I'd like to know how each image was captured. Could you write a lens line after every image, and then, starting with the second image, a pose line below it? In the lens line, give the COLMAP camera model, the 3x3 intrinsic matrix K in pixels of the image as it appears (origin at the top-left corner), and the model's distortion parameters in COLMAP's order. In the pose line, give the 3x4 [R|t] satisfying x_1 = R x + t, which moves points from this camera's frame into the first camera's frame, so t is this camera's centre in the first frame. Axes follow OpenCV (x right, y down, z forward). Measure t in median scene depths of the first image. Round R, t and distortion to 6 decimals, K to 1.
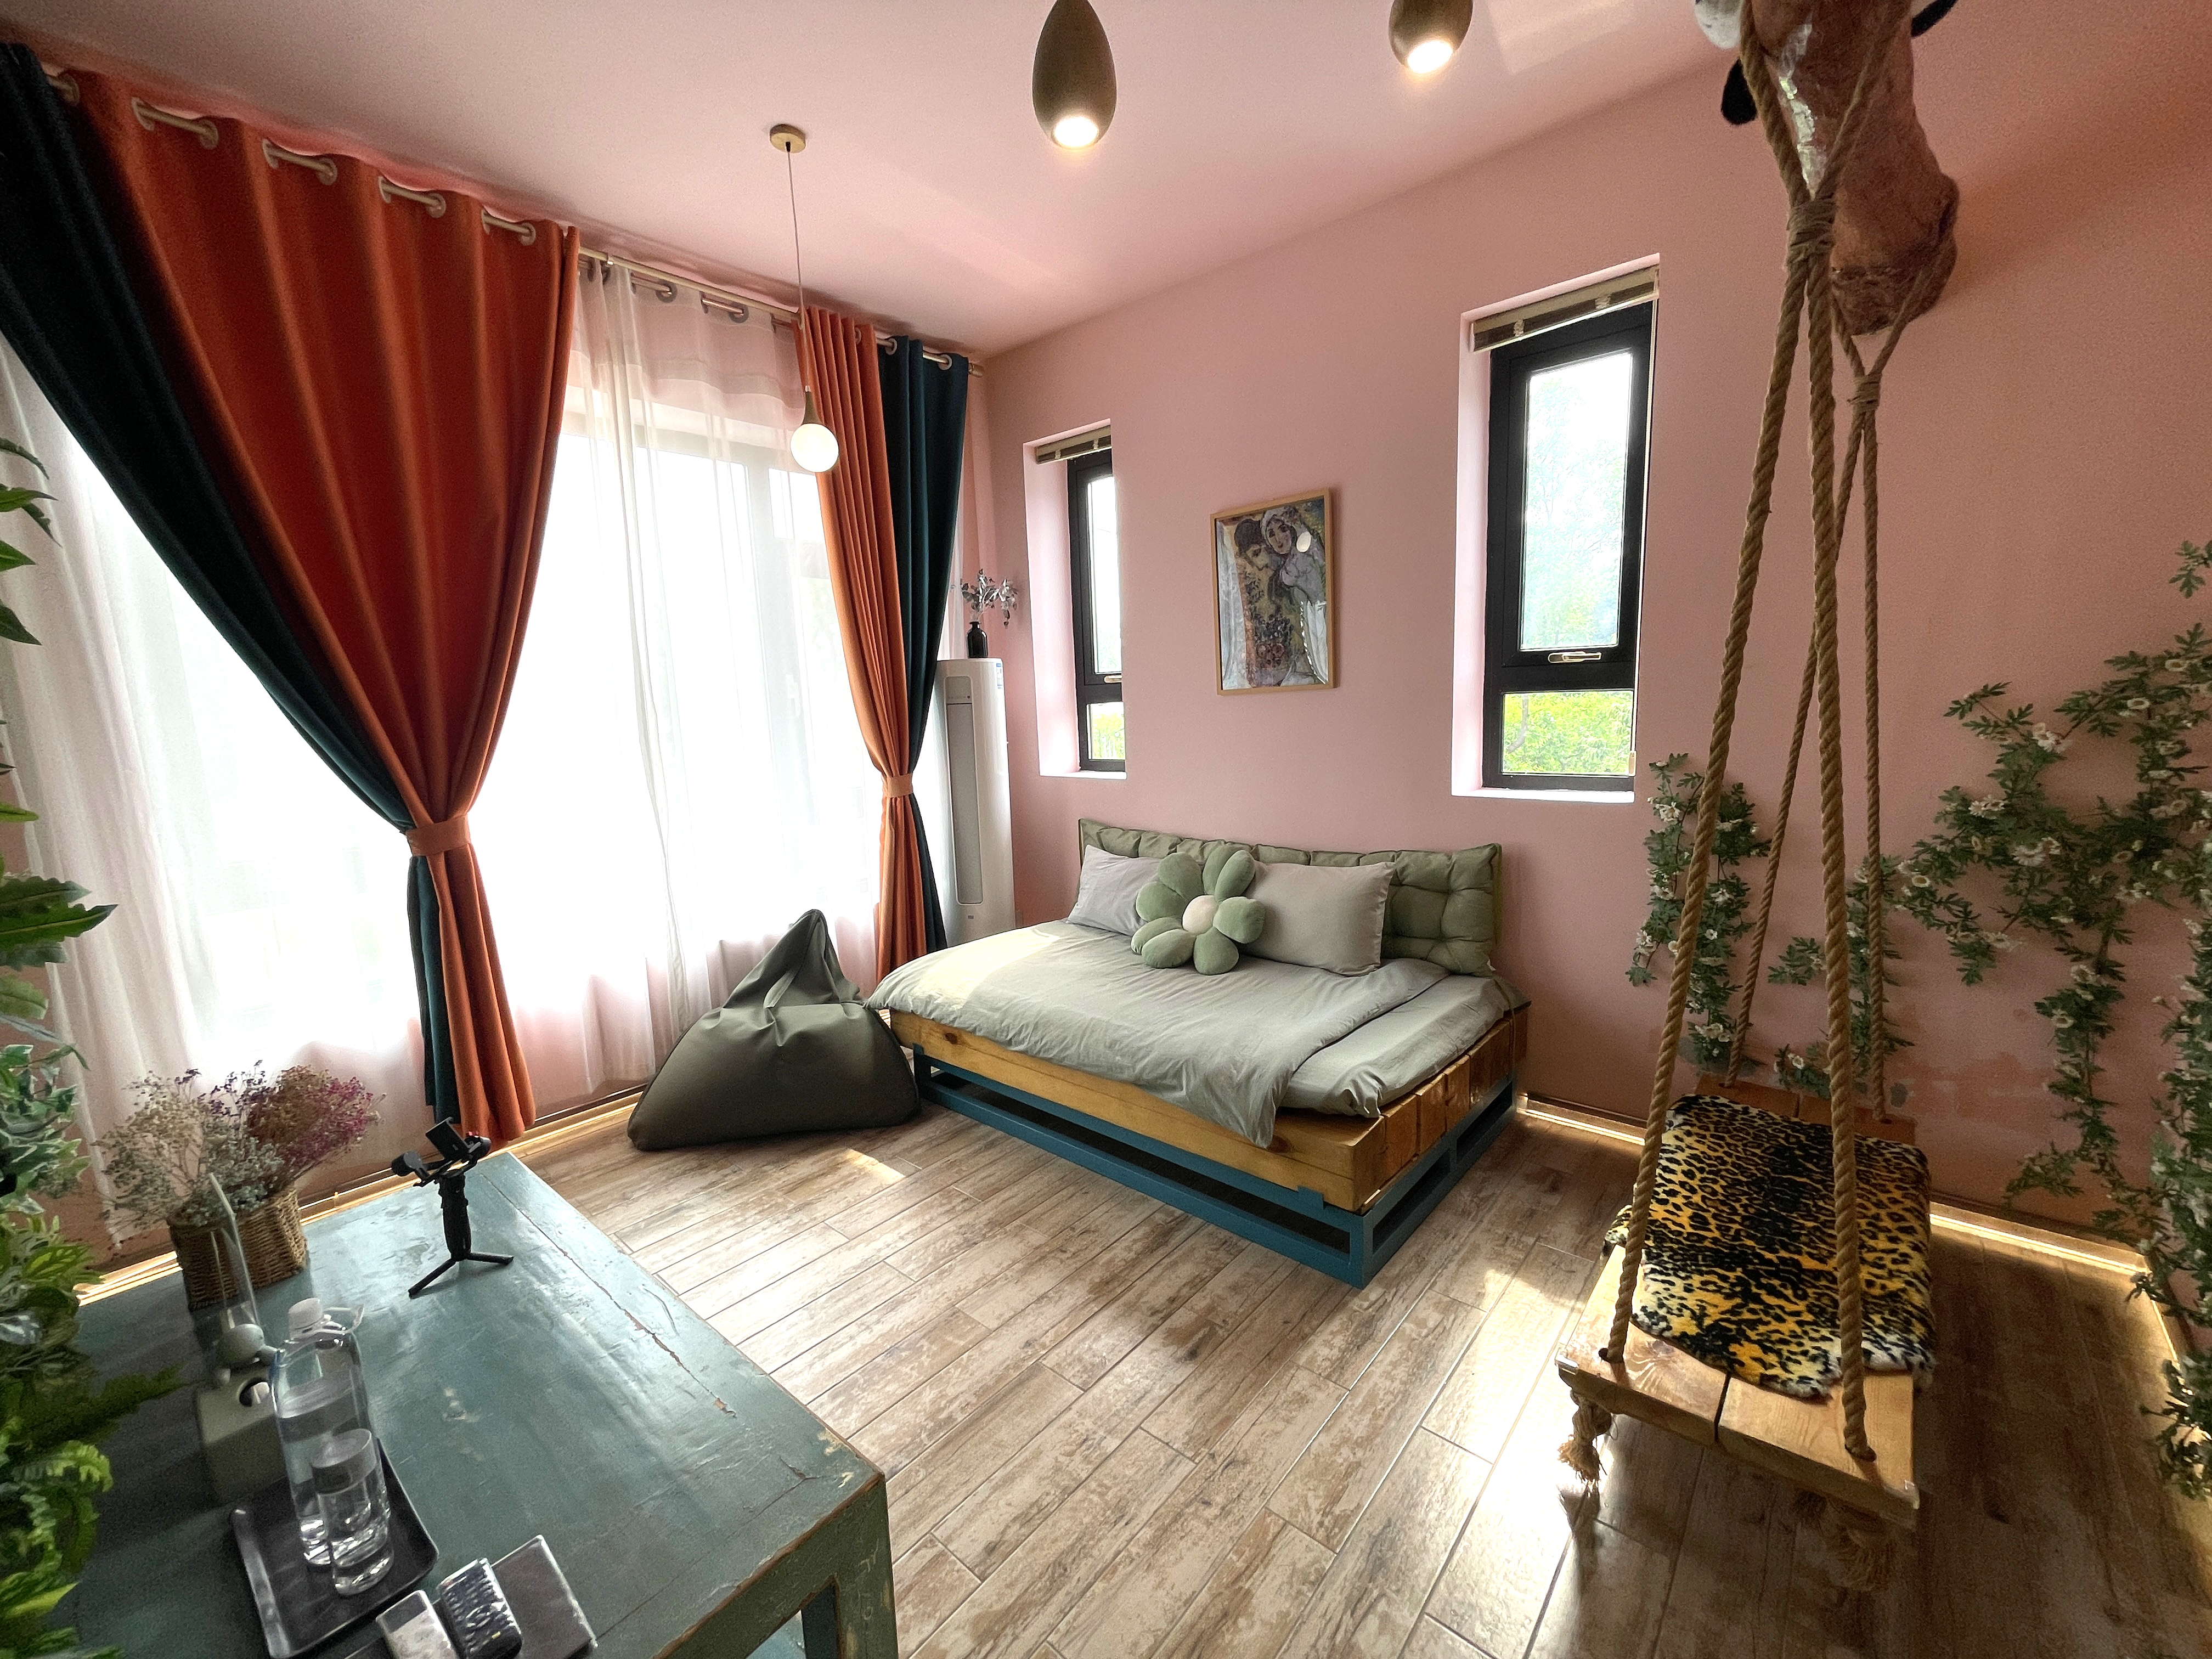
lens RADIAL K [[892.5, 0, 1107.9], [0, 892.5, 827.3], [0, 0, 1]] dist [-0.008464, 0.003527]
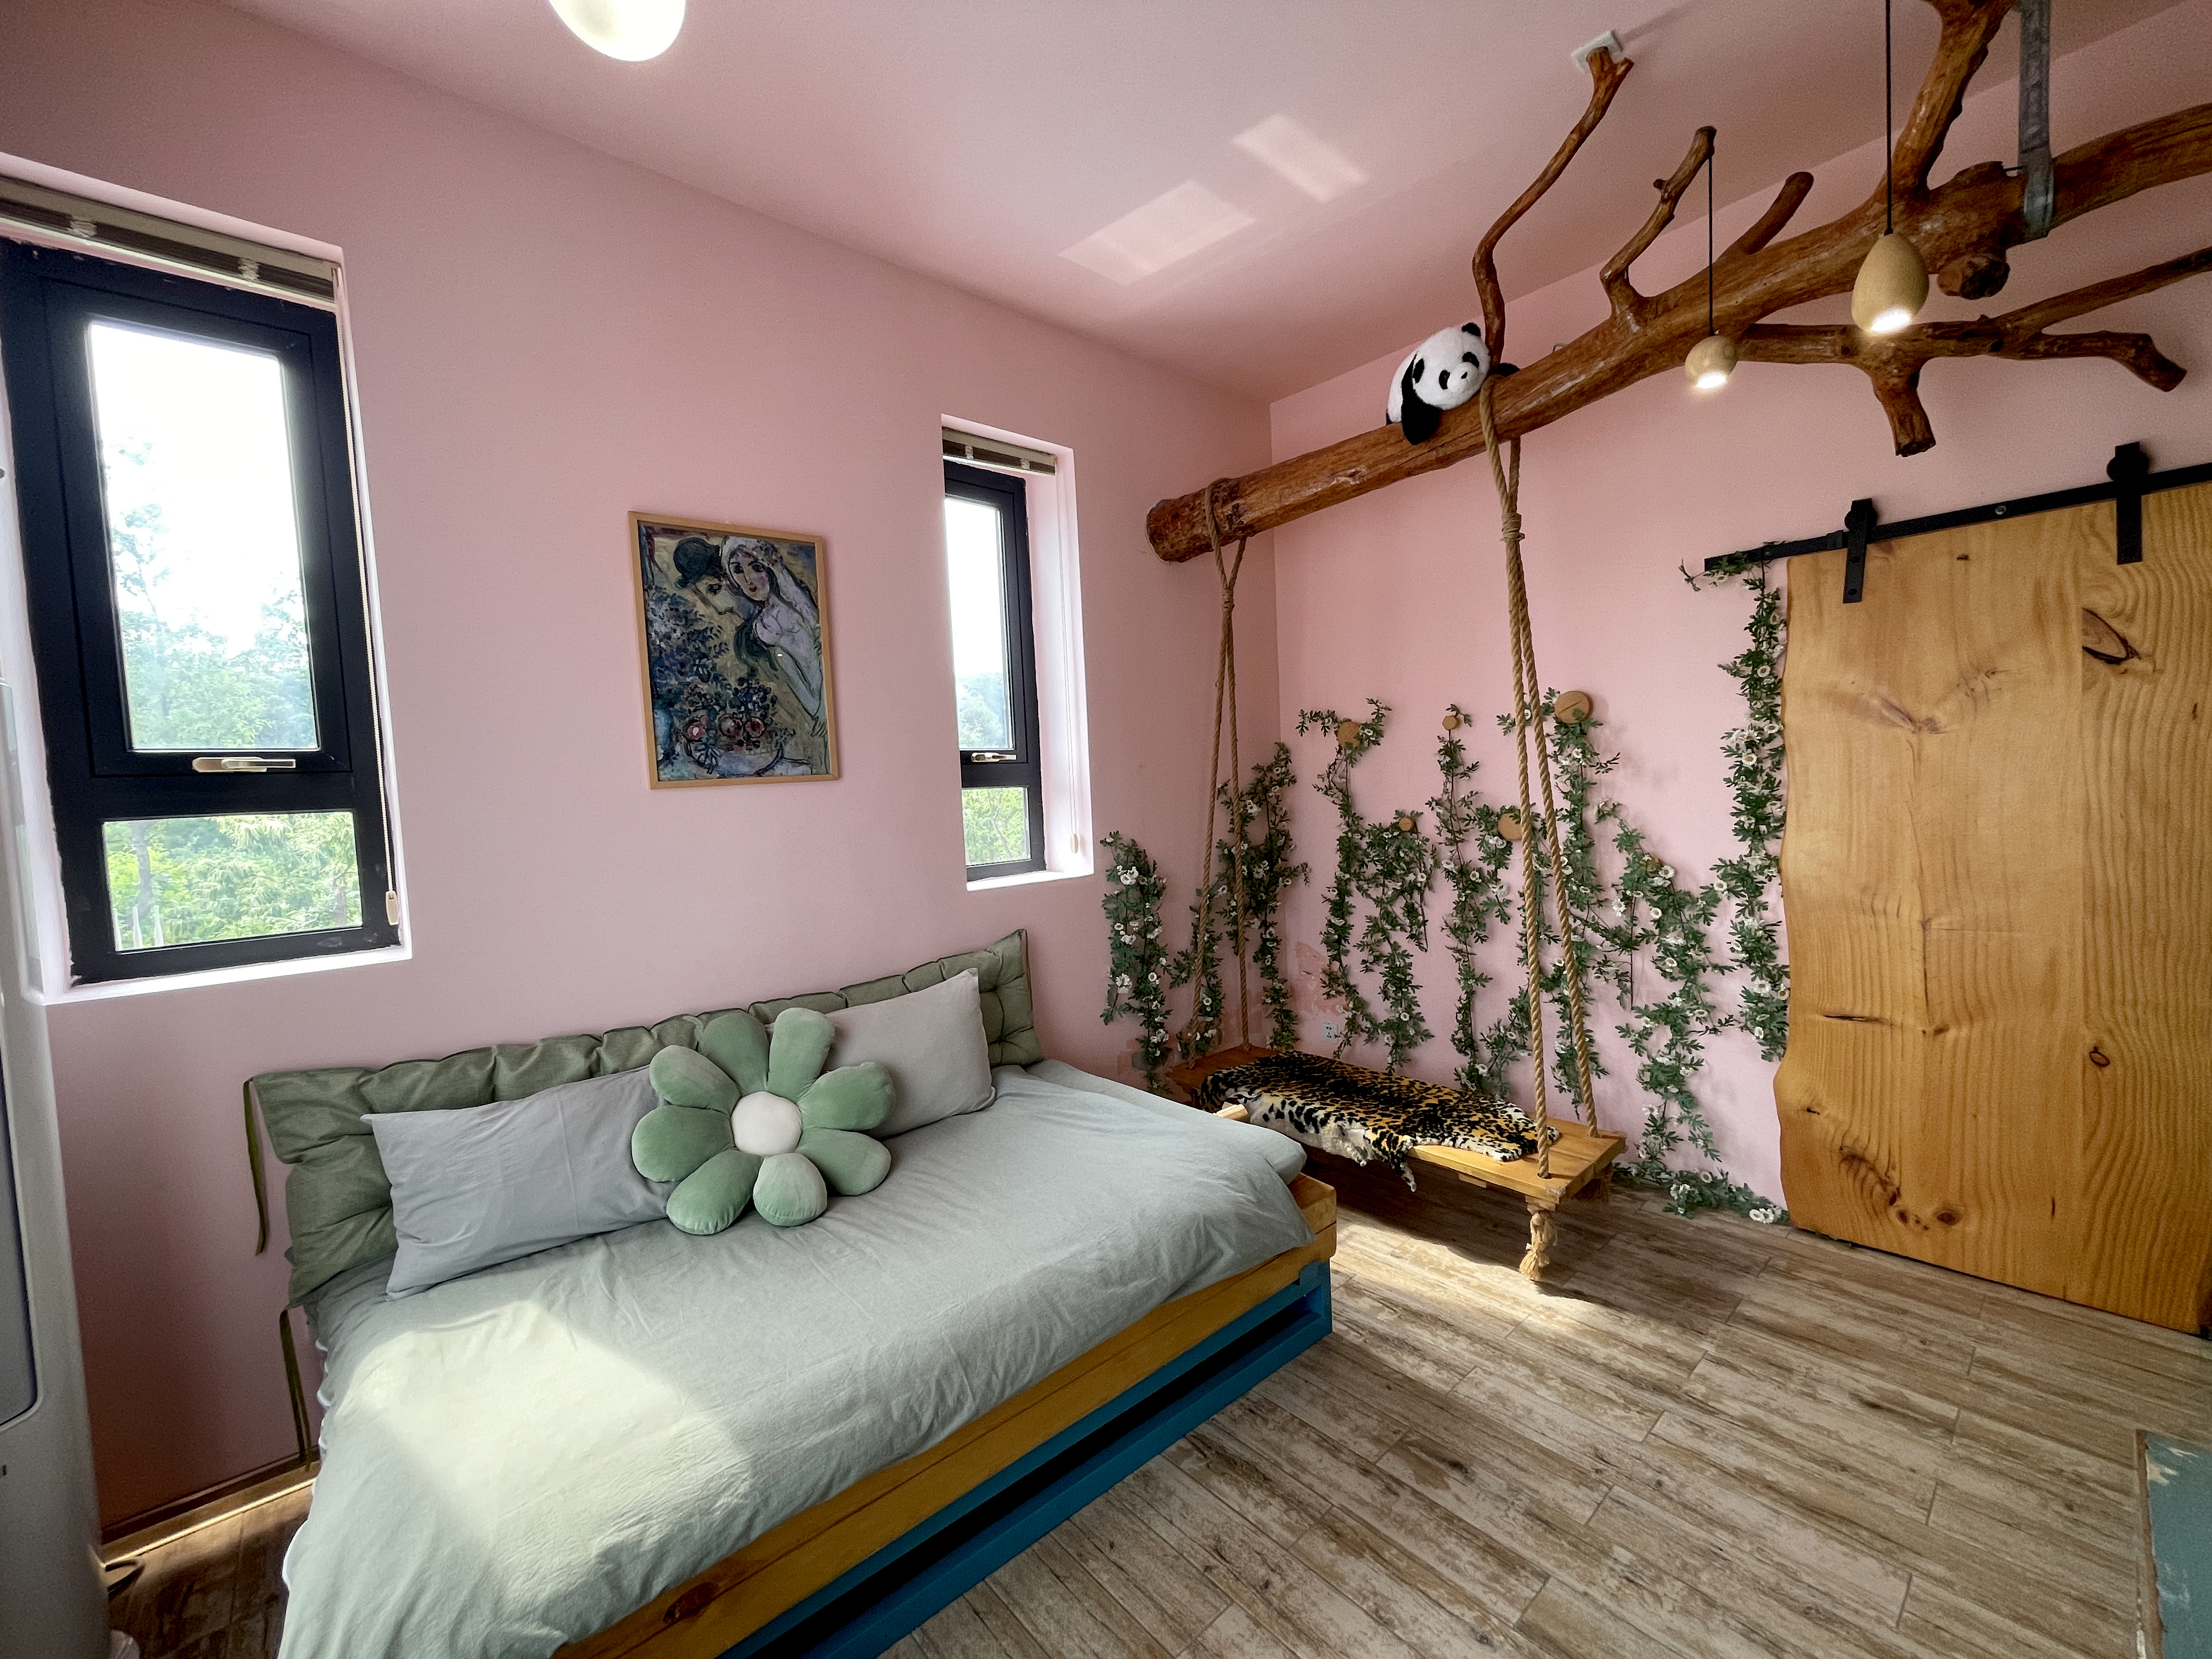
lens RADIAL K [[892.5, 0, 1083.4], [0, 892.5, 833.3], [0, 0, 1]] dist [-0.008464, 0.003527]
pose [[0.151071, -0.018721, 0.988346, -0.513255], [0.184249, 0.982833, -0.009546, -0.061038], [-0.971200, 0.183544, 0.151927, 0.679575]]
